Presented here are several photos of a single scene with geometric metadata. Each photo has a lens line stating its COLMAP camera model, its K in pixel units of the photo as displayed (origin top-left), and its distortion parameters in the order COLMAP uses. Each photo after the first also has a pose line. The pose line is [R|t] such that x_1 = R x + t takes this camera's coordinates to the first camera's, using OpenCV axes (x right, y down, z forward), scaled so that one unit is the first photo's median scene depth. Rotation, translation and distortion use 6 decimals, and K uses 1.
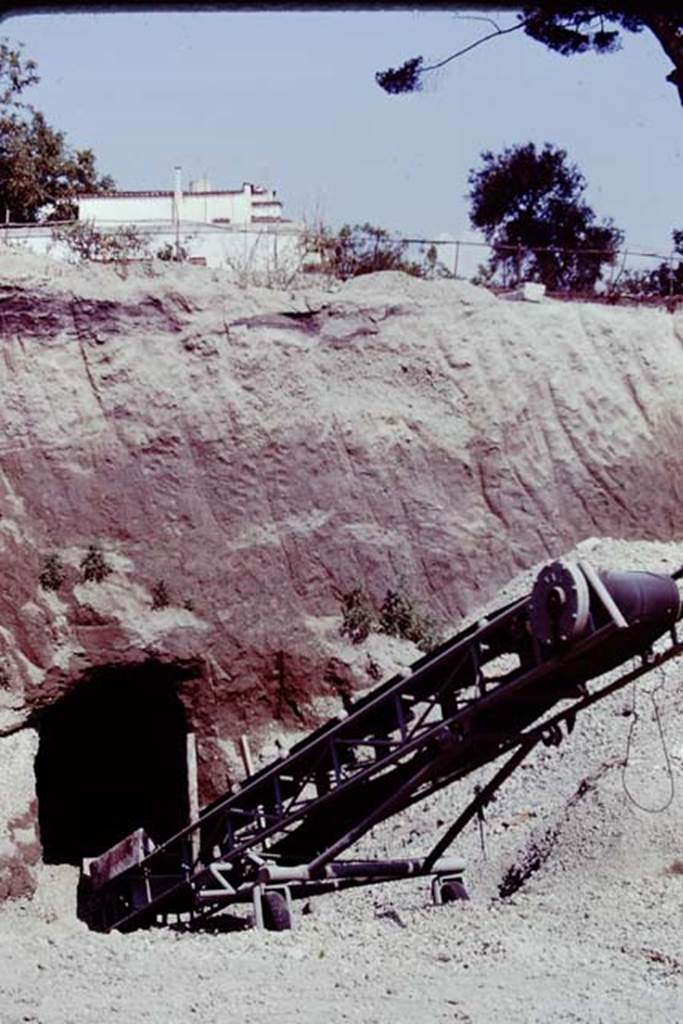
lens RADIAL K [[1680.5, 0, 341.5], [0, 1680.5, 512.0], [0, 0, 1]] dist [-0.352508, 0.832511]
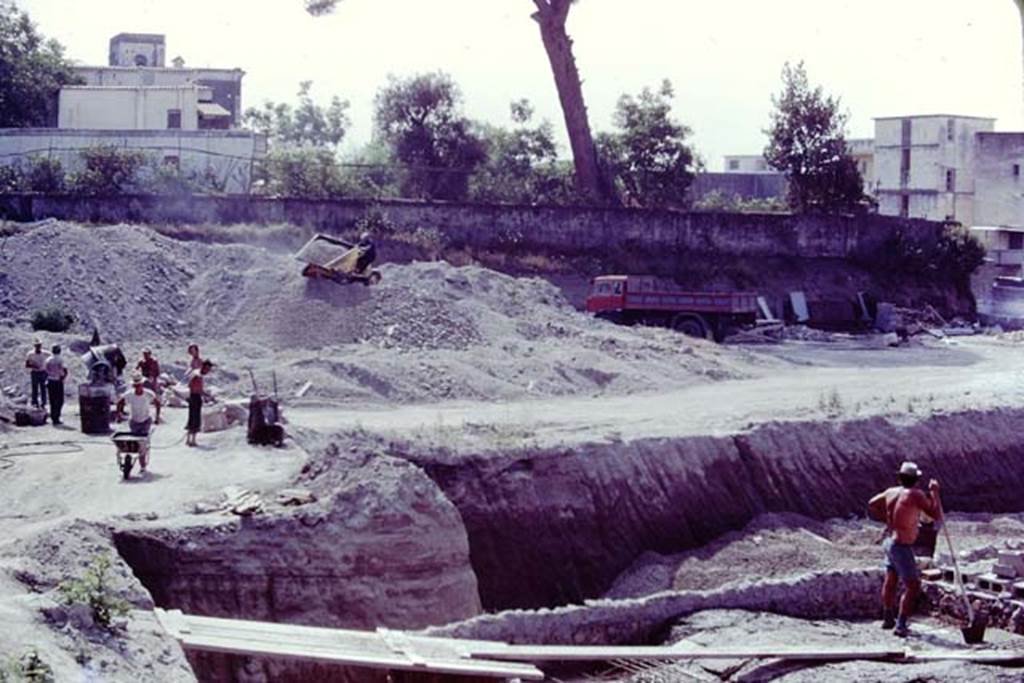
lens RADIAL K [[1680.5, 0, 512.0], [0, 1680.5, 341.5], [0, 0, 1]] dist [-0.352508, 0.832511]
pose [[0.964336, 0.016676, 0.264155, -0.582138], [-0.037281, 0.996621, 0.073184, -0.406147], [-0.262043, -0.080422, 0.961700, -1.000490]]
